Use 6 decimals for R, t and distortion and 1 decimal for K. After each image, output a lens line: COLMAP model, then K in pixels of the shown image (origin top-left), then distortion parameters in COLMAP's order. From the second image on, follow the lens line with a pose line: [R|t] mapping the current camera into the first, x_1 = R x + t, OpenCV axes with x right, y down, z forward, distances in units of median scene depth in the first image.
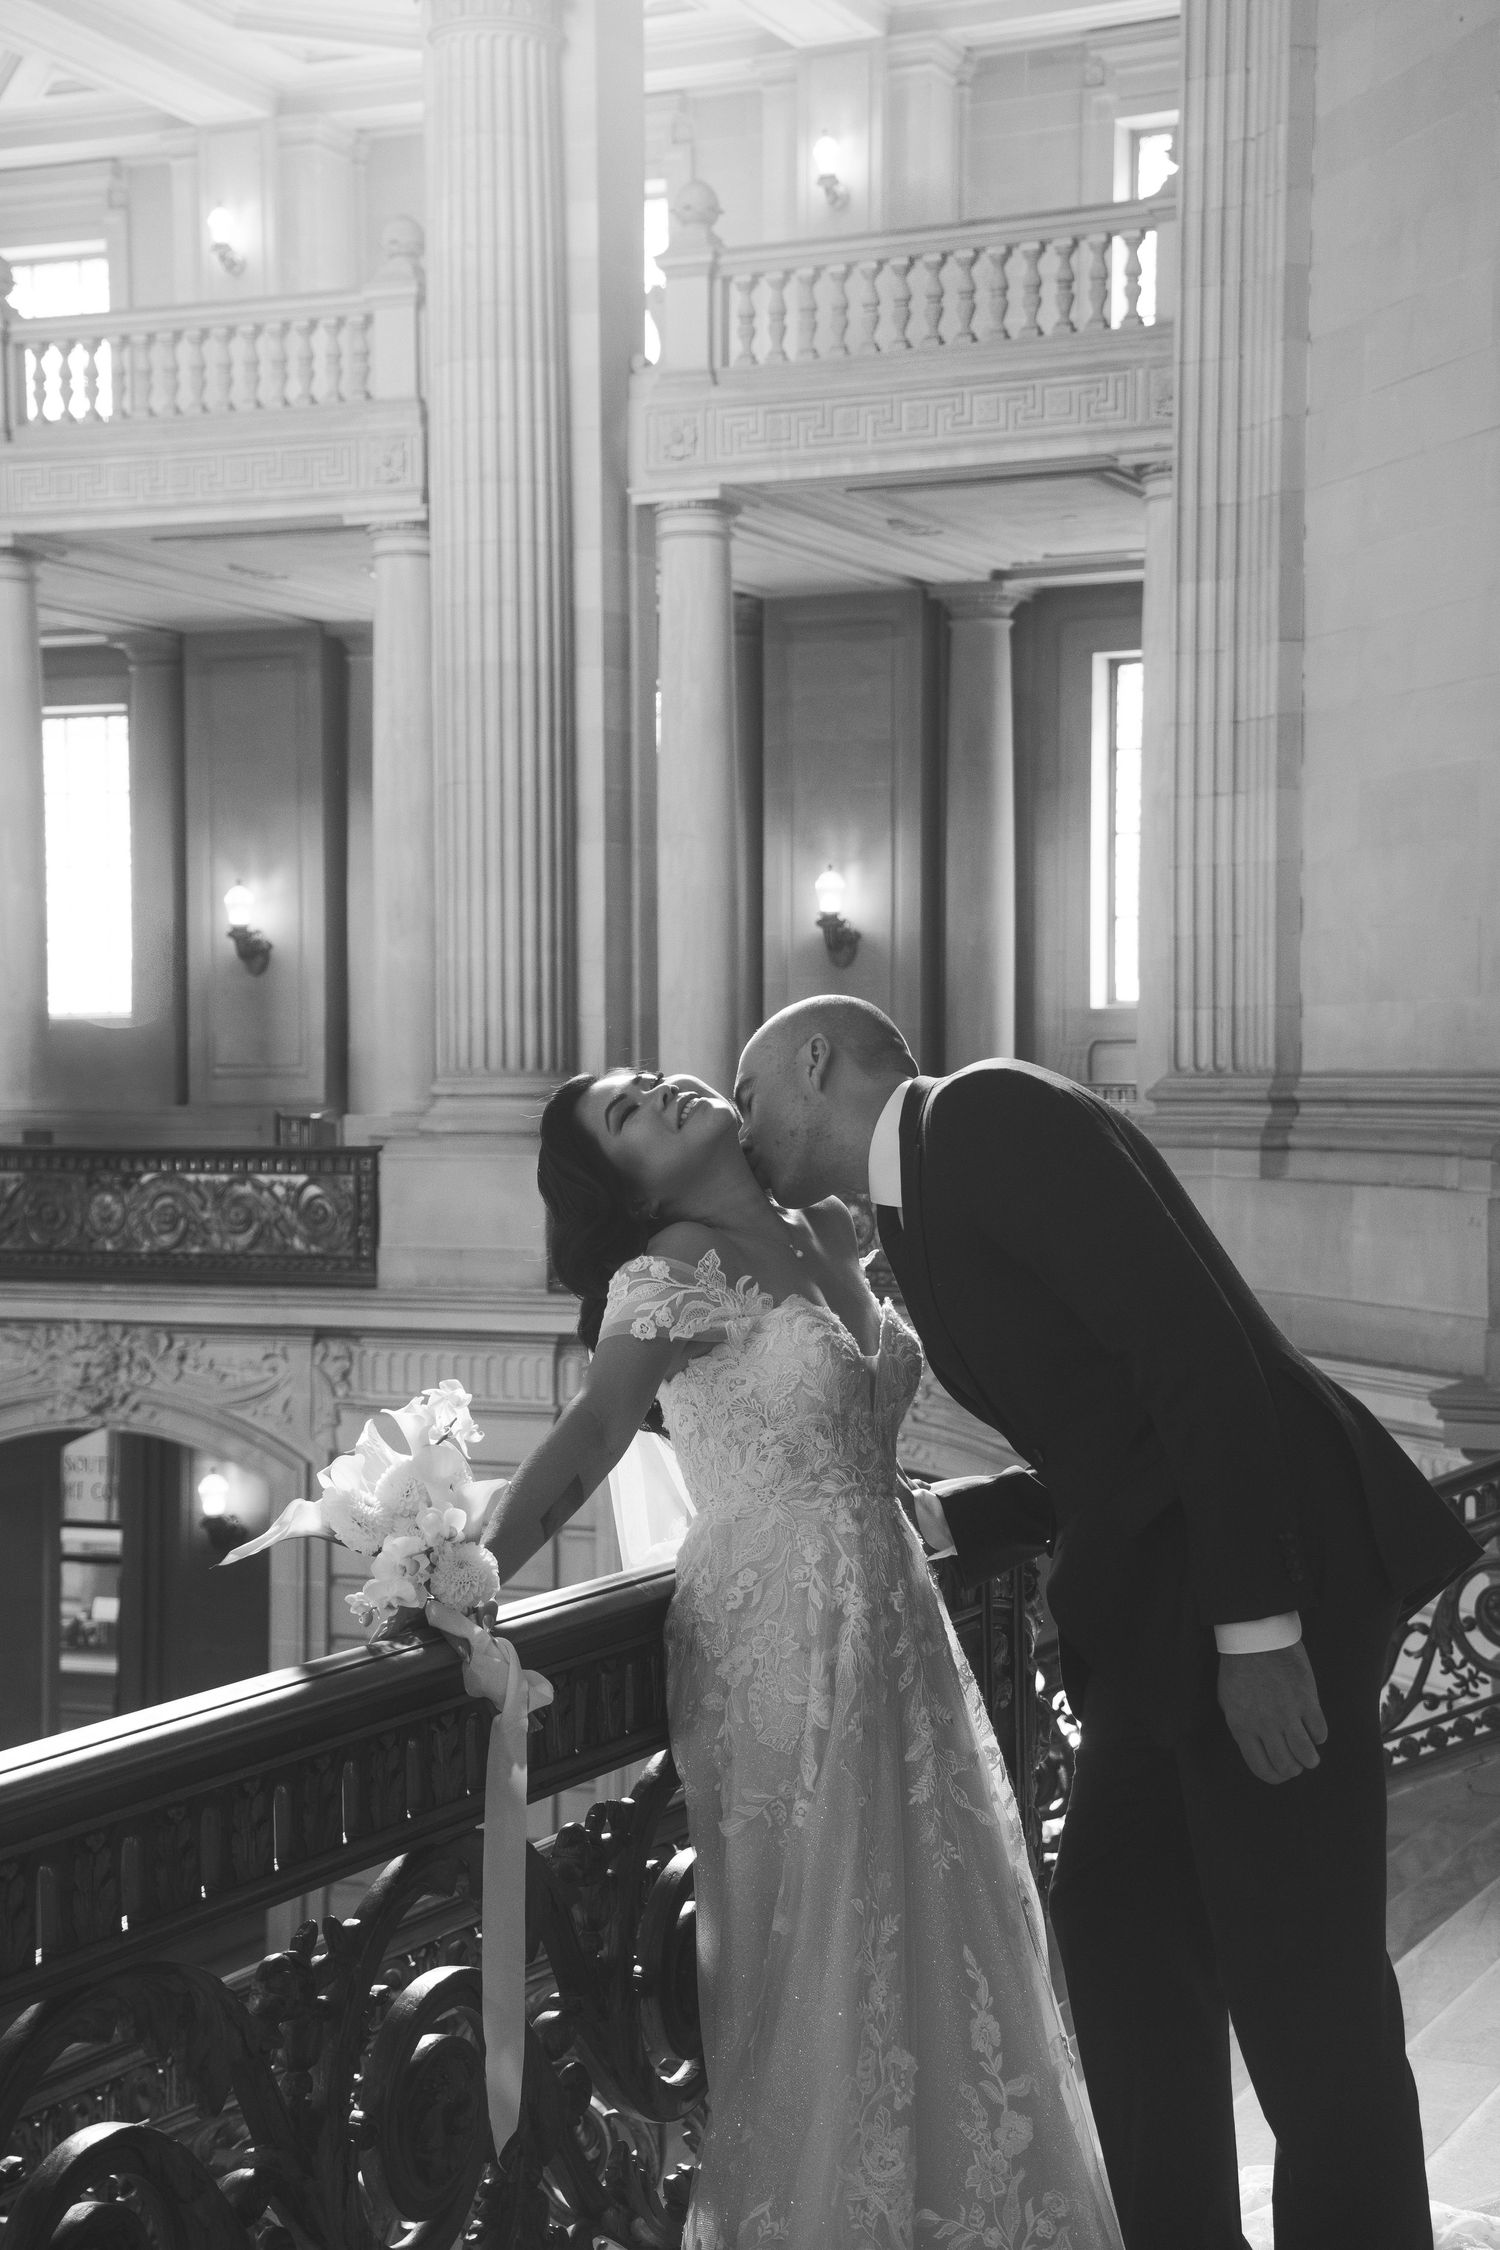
lens RADIAL K [[3571.0, 0, 750.0], [0, 3571.0, 1125.0], [0, 0, 1]] dist [0.399777, 0.034969]
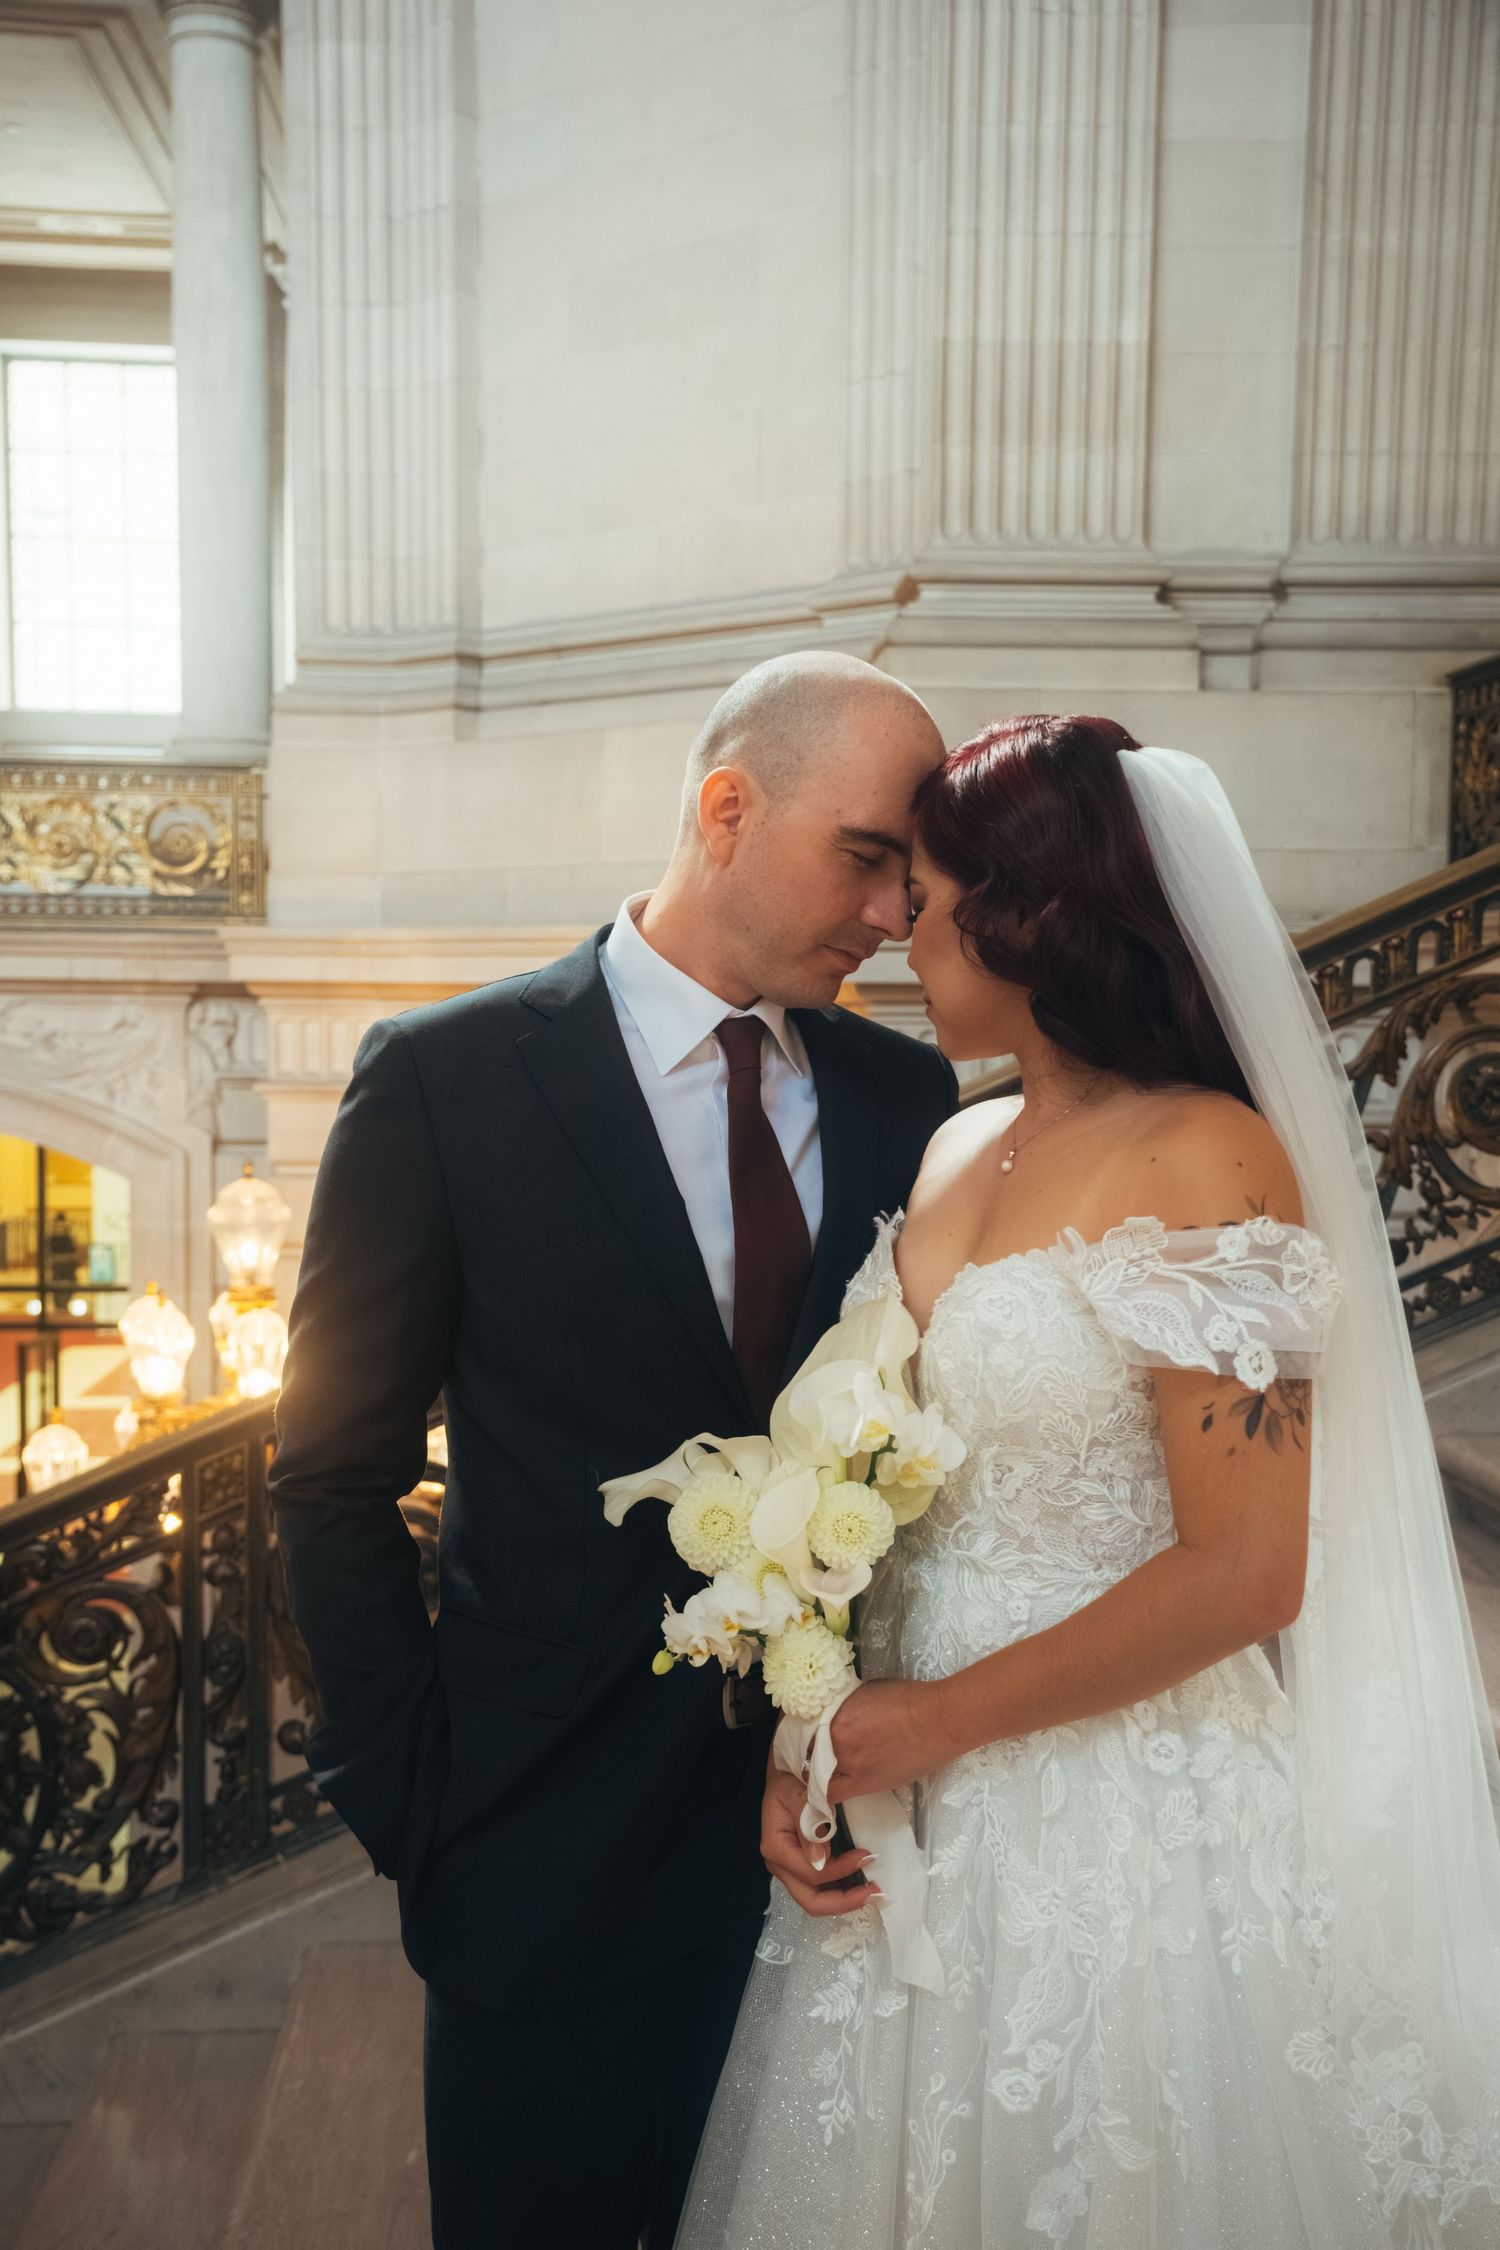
lens RADIAL K [[2492.9, 0, 735.8], [0, 2492.9, 1150.7], [0, 0, 1]] dist [0.126082, 0.016690]
pose [[0.881318, -0.018719, 0.472152, -0.069049], [-0.002711, 0.998998, 0.044668, 0.069148], [-0.472516, -0.040647, 0.880384, 0.342663]]
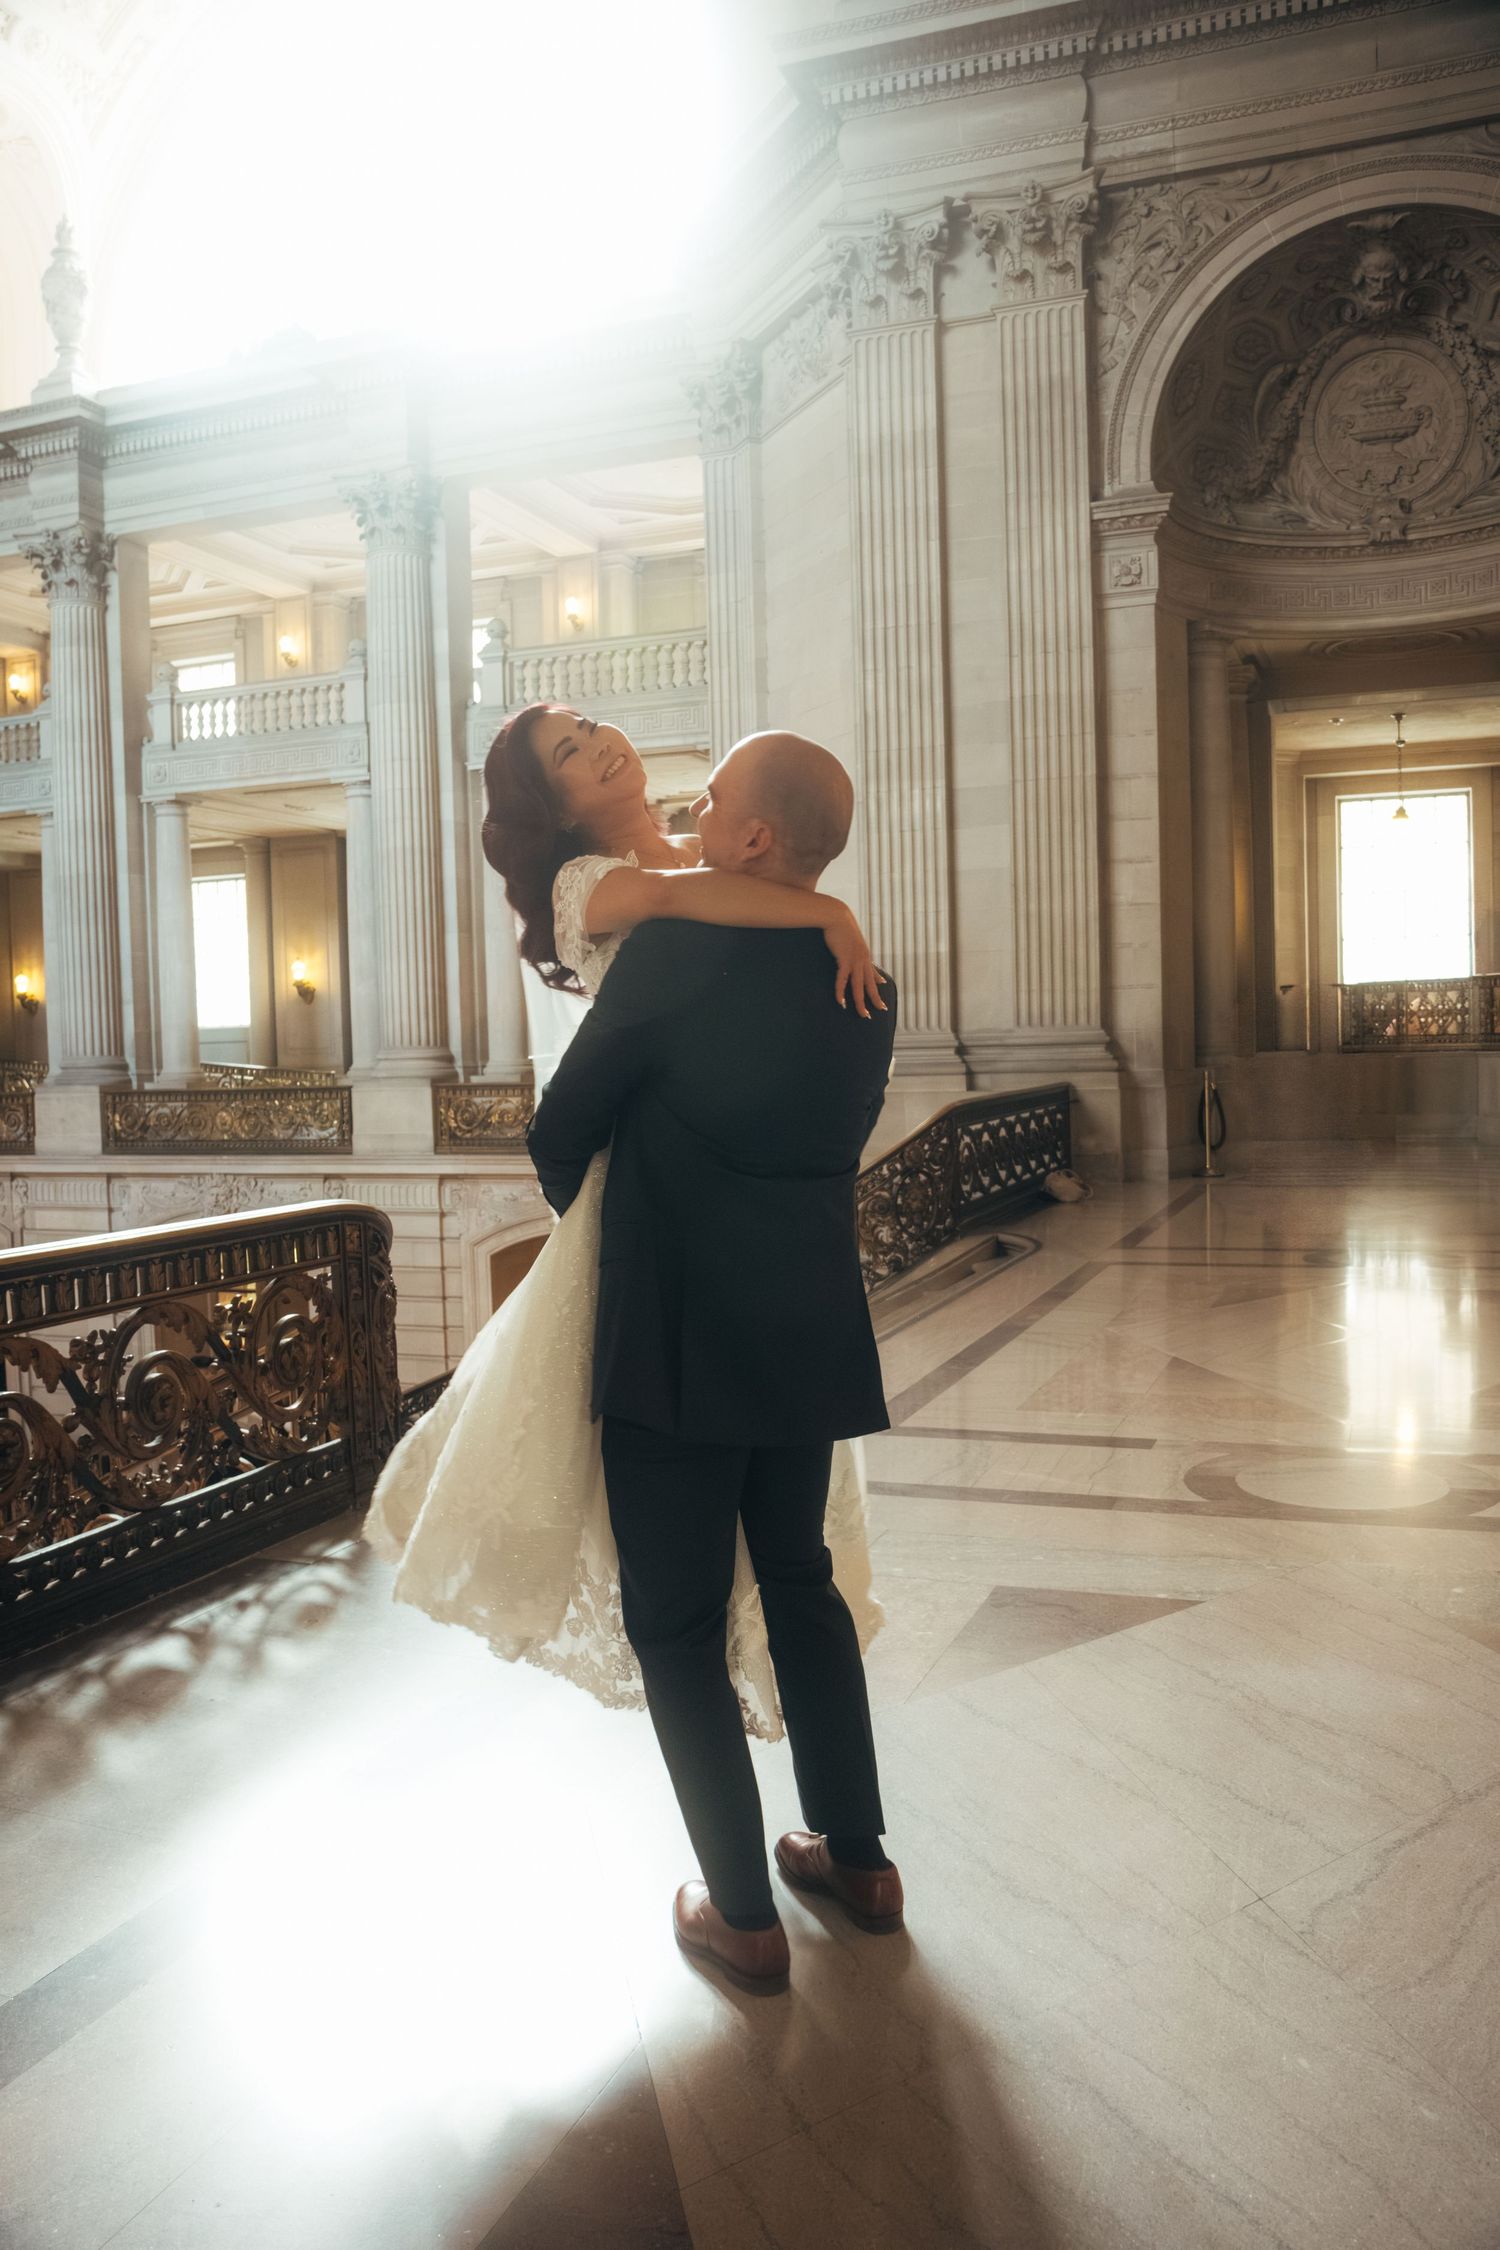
lens RADIAL K [[1809.8, 0, 739.7], [0, 1809.8, 1132.0], [0, 0, 1]] dist [-0.072933, 0.034707]
pose [[0.997556, -0.026633, 0.064596, 0.049605], [0.024602, 0.999184, 0.032044, 0.005274], [-0.065396, -0.030377, 0.997397, -0.038514]]
